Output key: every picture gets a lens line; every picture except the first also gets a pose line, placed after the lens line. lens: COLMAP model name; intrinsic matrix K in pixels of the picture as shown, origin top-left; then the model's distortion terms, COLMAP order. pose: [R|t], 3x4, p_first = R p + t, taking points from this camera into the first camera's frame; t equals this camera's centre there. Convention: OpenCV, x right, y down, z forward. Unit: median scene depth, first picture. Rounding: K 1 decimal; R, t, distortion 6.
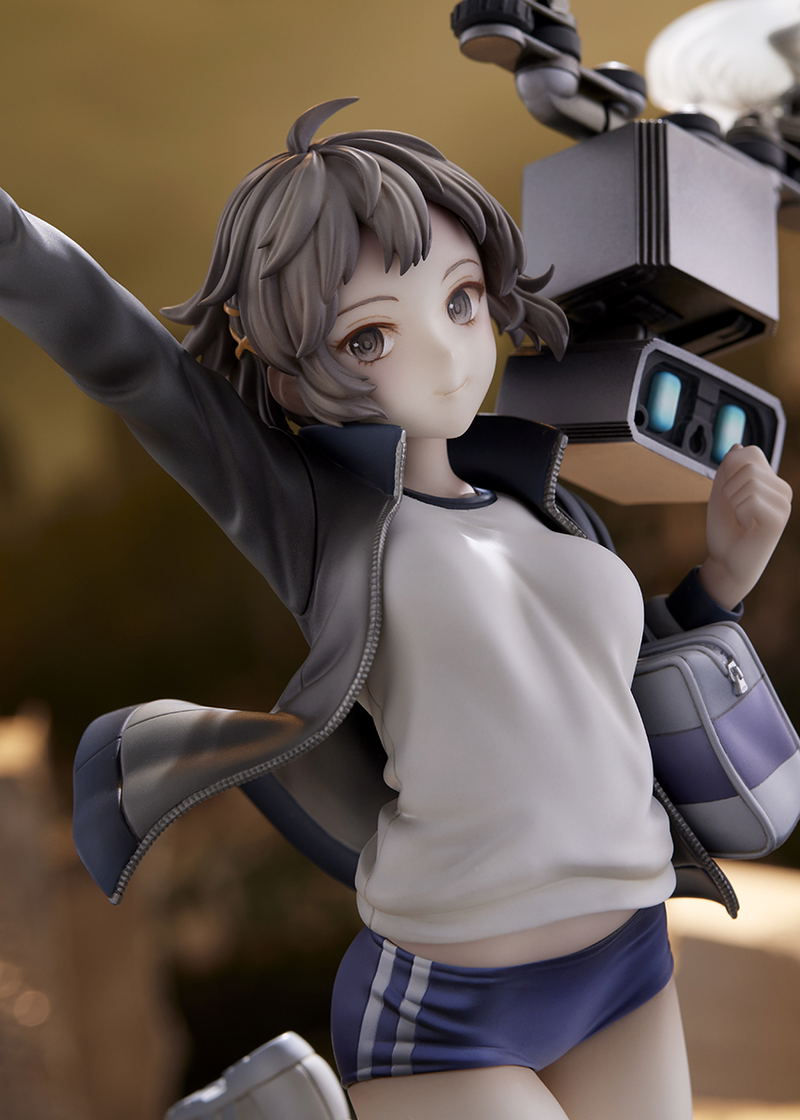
lens RADIAL K [[5595.9, 0, 400.0], [0, 5595.9, 560.0], [0, 0, 1]] dist [0.324951, 5.306206]
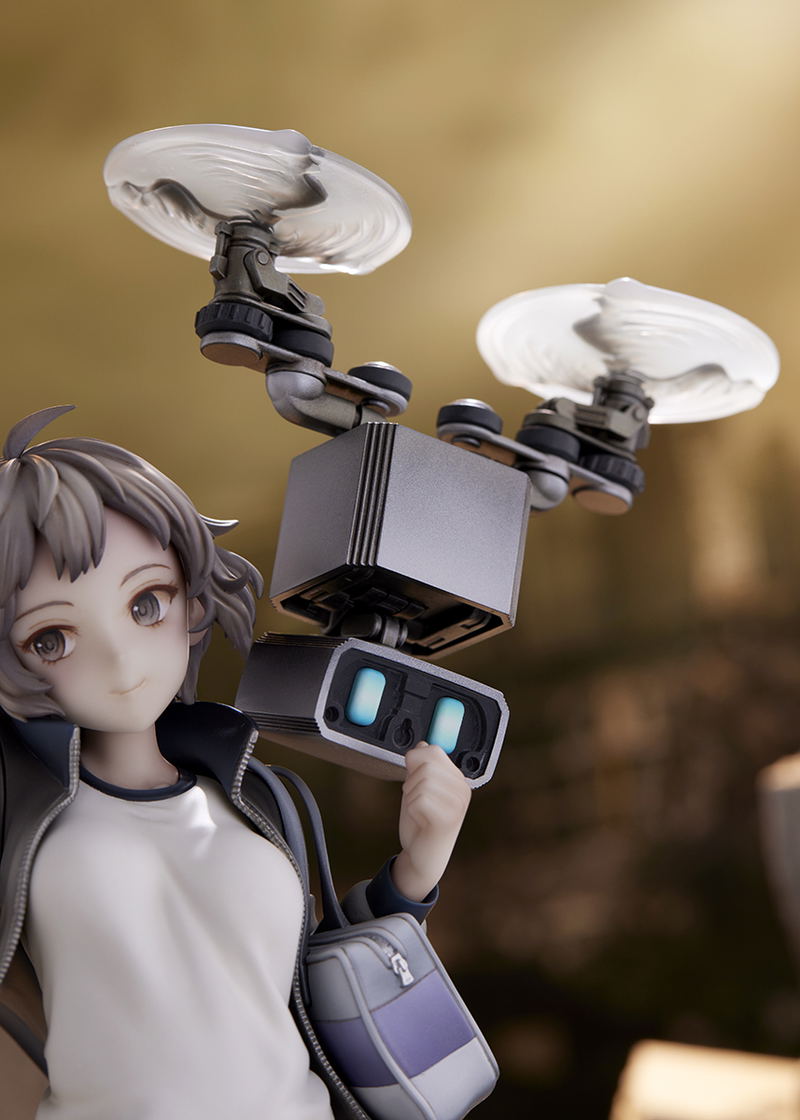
lens RADIAL K [[5595.9, 0, 400.0], [0, 5595.9, 560.0], [0, 0, 1]] dist [0.324951, 5.306206]
pose [[0.966271, 0.021894, -0.256594, 0.325900], [-0.017248, 0.999644, 0.020345, -0.076414], [0.256948, -0.015233, 0.966305, -0.005641]]
